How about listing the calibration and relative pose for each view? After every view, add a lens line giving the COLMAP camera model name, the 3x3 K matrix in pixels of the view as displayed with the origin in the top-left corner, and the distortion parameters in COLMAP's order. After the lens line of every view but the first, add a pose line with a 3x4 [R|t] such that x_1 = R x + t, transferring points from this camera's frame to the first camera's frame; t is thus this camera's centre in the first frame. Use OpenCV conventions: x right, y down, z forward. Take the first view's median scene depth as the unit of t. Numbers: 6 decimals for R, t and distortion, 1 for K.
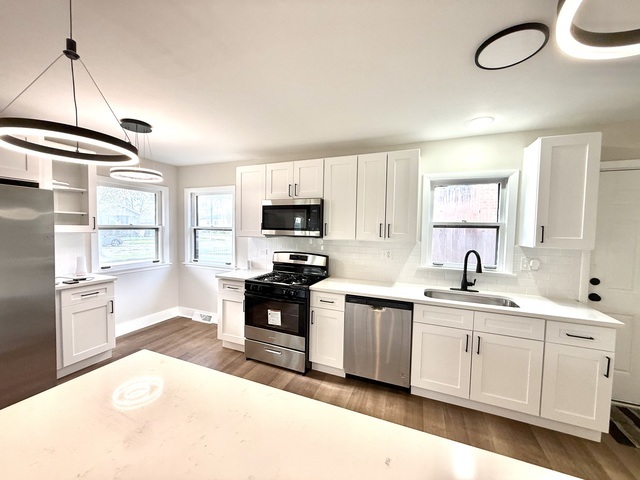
lens RADIAL K [[254.4, 0, 317.8], [0, 254.4, 239.6], [0, 0, 1]] dist [-0.000551, -0.000268]
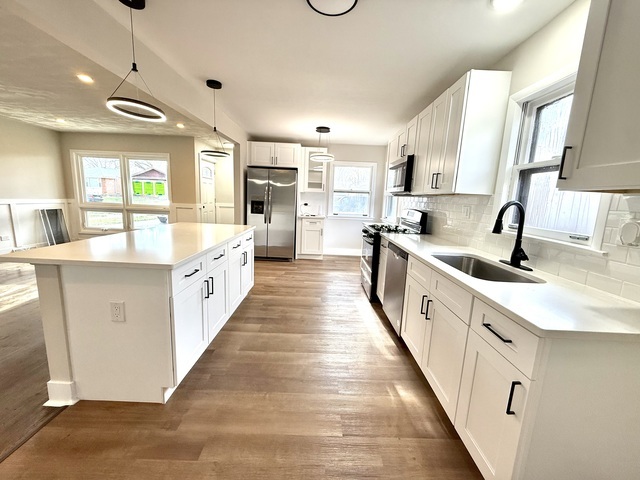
lens RADIAL K [[254.4, 0, 317.8], [0, 254.4, 239.6], [0, 0, 1]] dist [-0.000551, -0.000268]
pose [[0.384329, 0.148491, -0.911176, 0.885667], [-0.077627, 0.988682, 0.128380, 0.080654], [0.919927, 0.021392, 0.391506, 0.247521]]
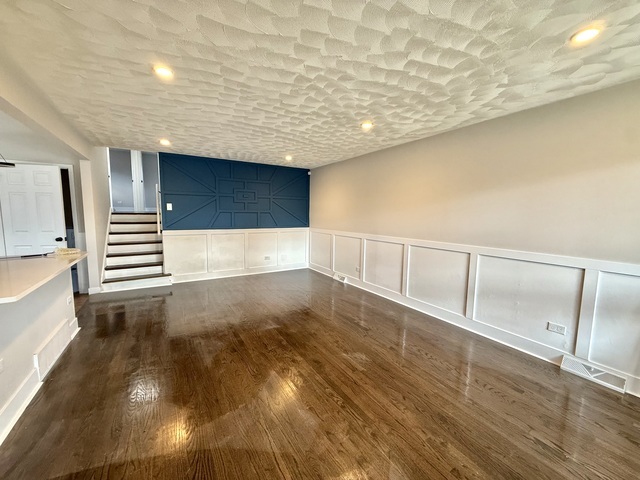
lens RADIAL K [[254.4, 0, 317.8], [0, 254.4, 239.6], [0, 0, 1]] dist [-0.000551, -0.000268]
pose [[-0.812849, -0.089154, 0.575611, -1.208427], [-0.001259, 0.988483, 0.151324, 0.011312], [-0.582473, 0.122279, -0.803600, 0.161989]]
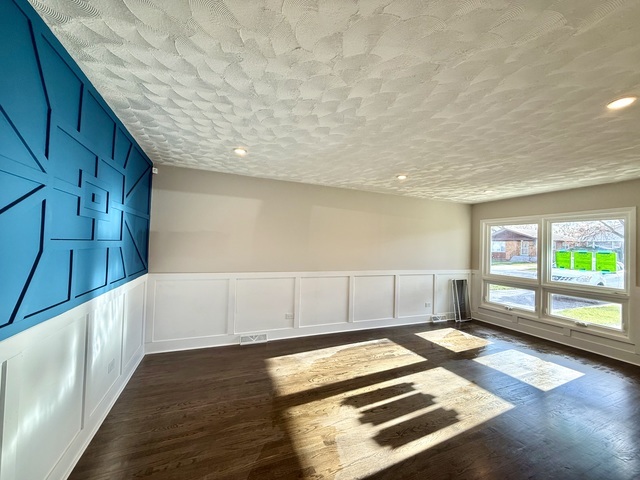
lens RADIAL K [[254.4, 0, 317.8], [0, 254.4, 239.6], [0, 0, 1]] dist [-0.000551, -0.000268]
pose [[-0.700468, -0.055861, -0.711494, 0.483583], [-0.075445, 0.997142, -0.004012, 0.040875], [0.709685, 0.050869, -0.702681, -0.275720]]
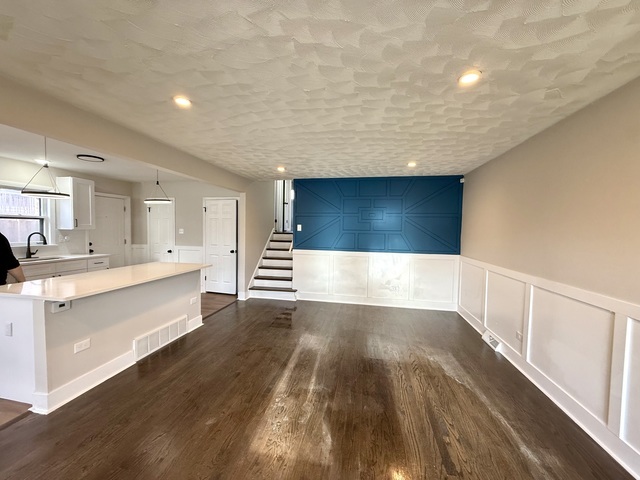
lens RADIAL K [[254.4, 0, 317.8], [0, 254.4, 239.6], [0, 0, 1]] dist [-0.000551, -0.000268]
pose [[-0.203447, -0.064188, 0.976980, -1.231886], [0.023946, 0.997224, 0.070504, 0.012932], [-0.978793, 0.037738, -0.201345, -0.419196]]
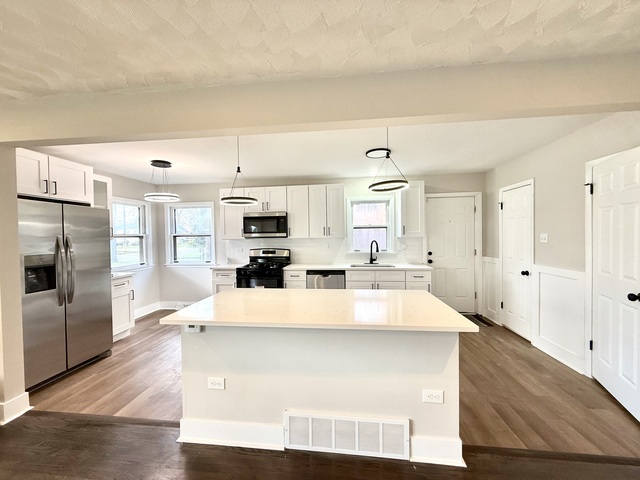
lens RADIAL K [[254.4, 0, 317.8], [0, 254.4, 239.6], [0, 0, 1]] dist [-0.000551, -0.000268]
pose [[0.959221, -0.038174, 0.280068, -0.244257], [0.045616, 0.998757, -0.020099, 0.046936], [-0.278953, 0.032055, 0.959770, -0.540480]]
